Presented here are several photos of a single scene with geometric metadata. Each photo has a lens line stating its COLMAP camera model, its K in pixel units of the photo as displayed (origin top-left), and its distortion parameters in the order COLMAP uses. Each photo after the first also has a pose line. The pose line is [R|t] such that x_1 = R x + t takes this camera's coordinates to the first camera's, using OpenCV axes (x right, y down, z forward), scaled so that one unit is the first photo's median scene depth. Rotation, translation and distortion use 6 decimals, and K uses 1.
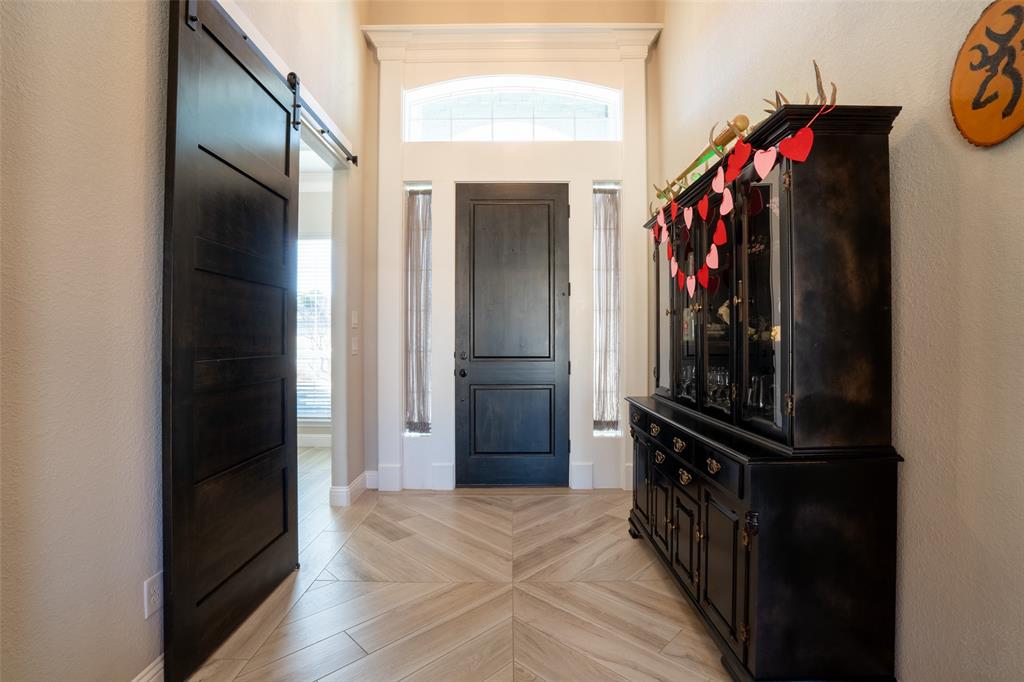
lens RADIAL K [[477.4, 0, 512.2], [0, 477.4, 338.5], [0, 0, 1]] dist [-0.073797, 0.029480]
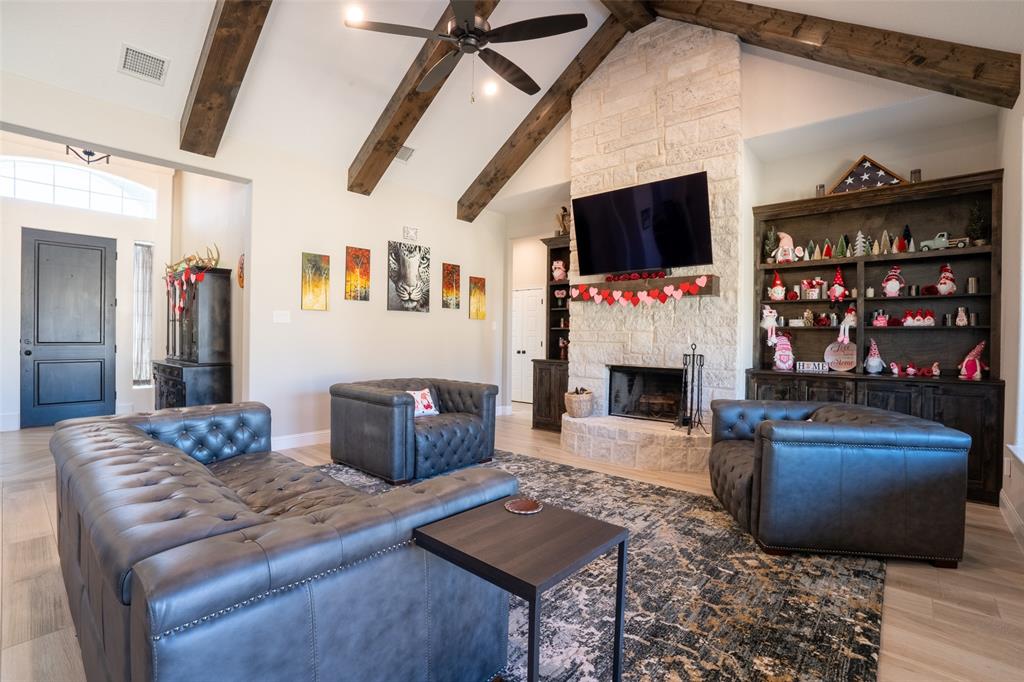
lens RADIAL K [[477.4, 0, 512.2], [0, 477.4, 338.5], [0, 0, 1]] dist [-0.073797, 0.029480]
pose [[0.656743, 0.004306, 0.754102, -0.183505], [-0.012430, 0.999910, 0.005116, 0.000087], [-0.754012, -0.012733, 0.656737, -1.123230]]
